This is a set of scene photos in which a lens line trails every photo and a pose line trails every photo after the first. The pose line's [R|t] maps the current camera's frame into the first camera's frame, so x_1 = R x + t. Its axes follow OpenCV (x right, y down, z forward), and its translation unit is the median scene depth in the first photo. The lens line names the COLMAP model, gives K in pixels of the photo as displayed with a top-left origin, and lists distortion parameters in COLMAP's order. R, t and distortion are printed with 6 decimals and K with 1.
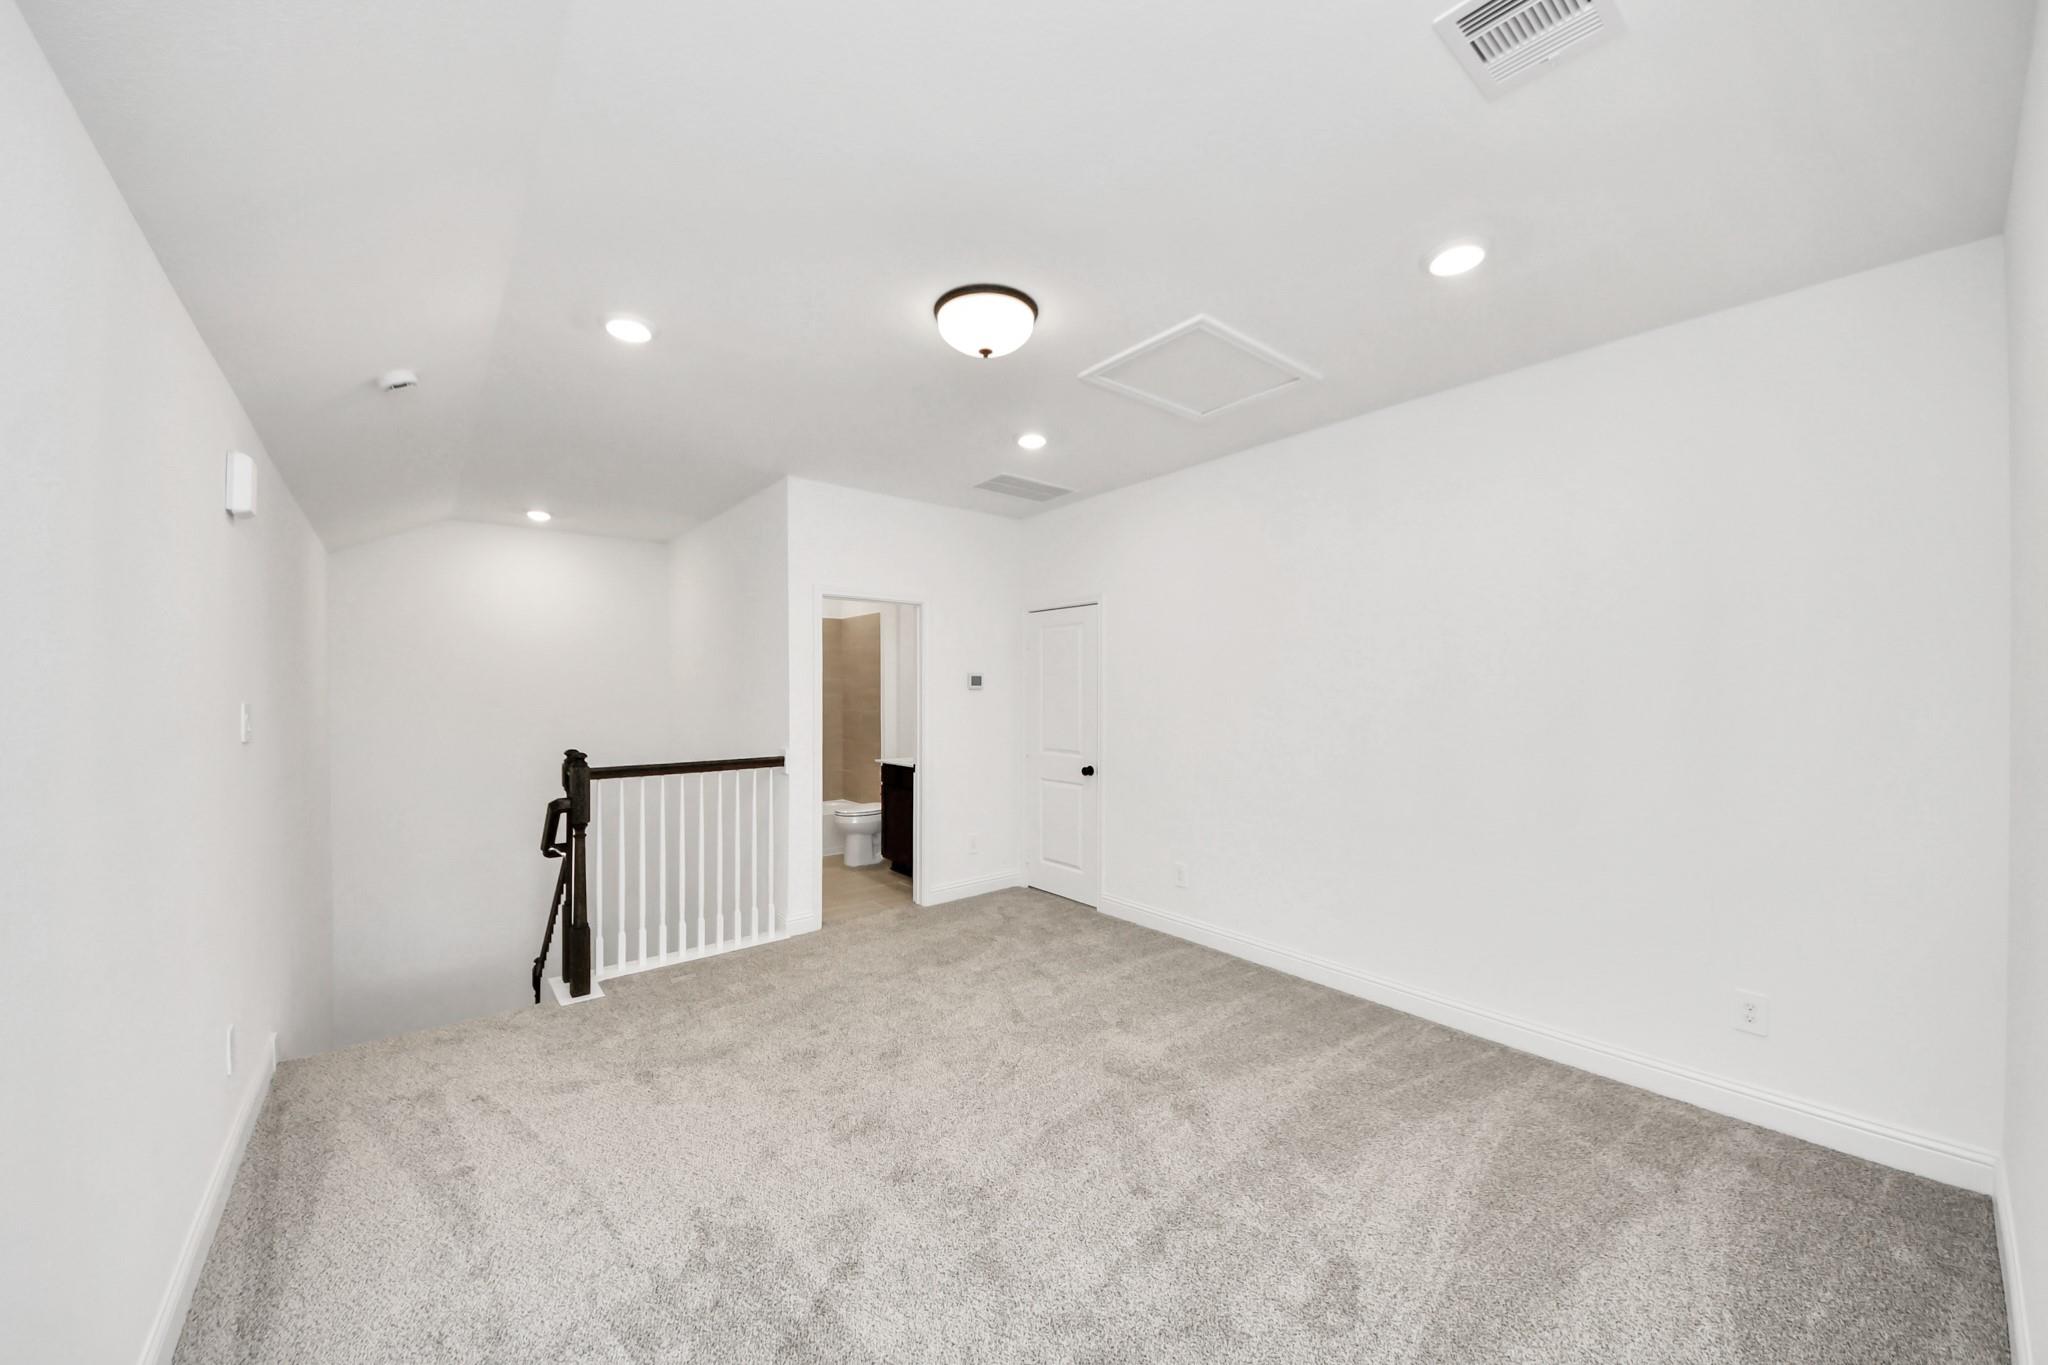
lens RADIAL K [[721.3, 0, 1015.8], [0, 721.3, 686.4], [0, 0, 1]] dist [0.043812, -0.028615]
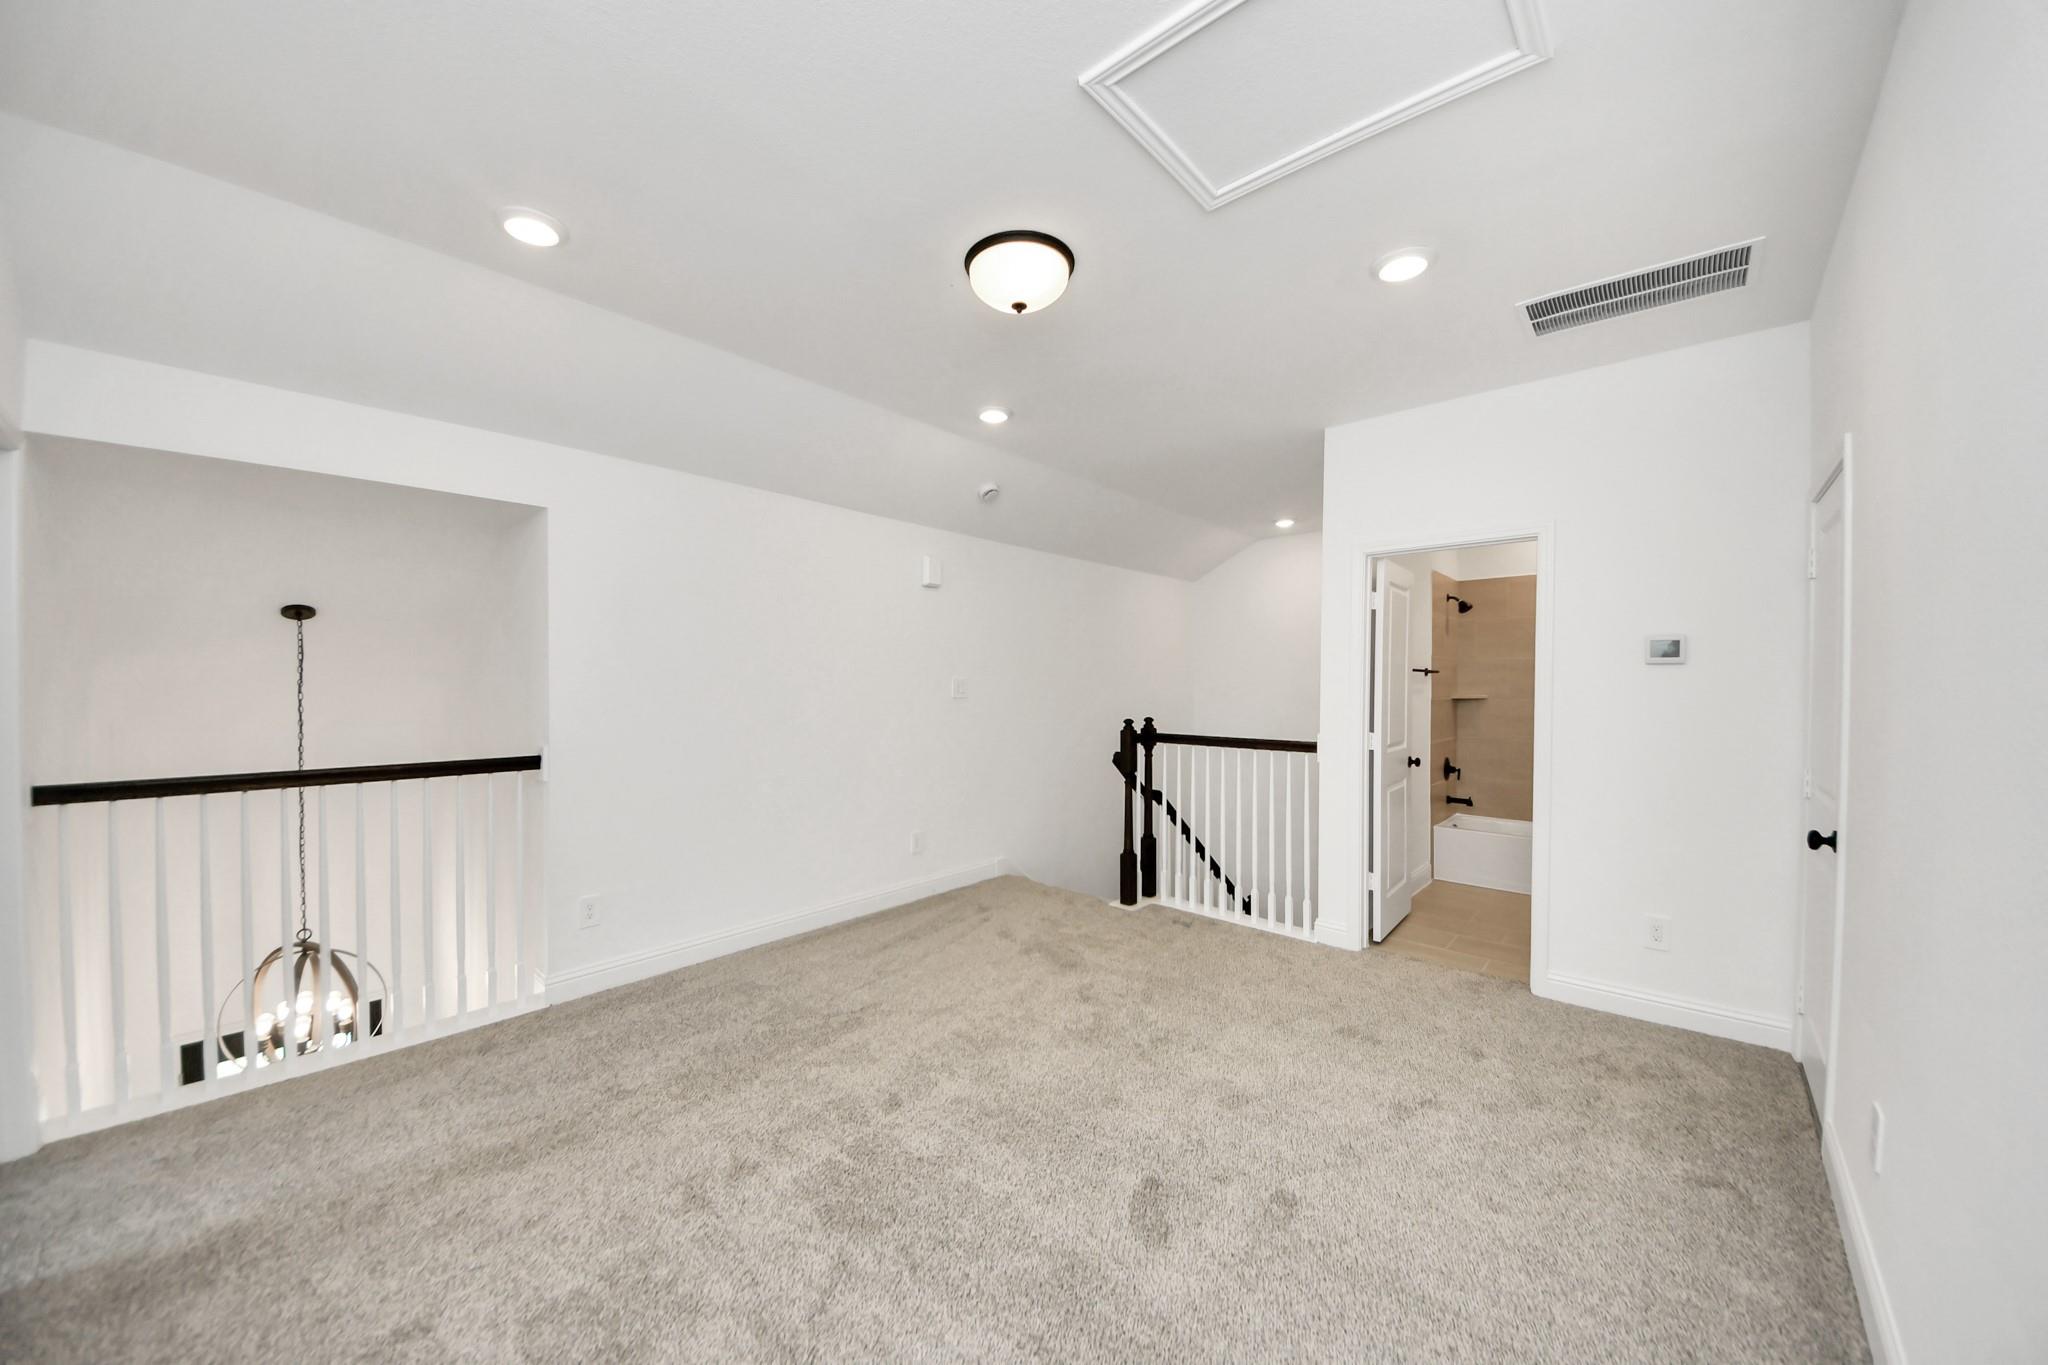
lens RADIAL K [[721.3, 0, 1015.8], [0, 721.3, 686.4], [0, 0, 1]] dist [0.043812, -0.028615]
pose [[0.158697, 0.008471, -0.987291, 0.564902], [0.001585, 0.999960, 0.008835, 0.019689], [0.987326, -0.002966, 0.158677, 0.530890]]
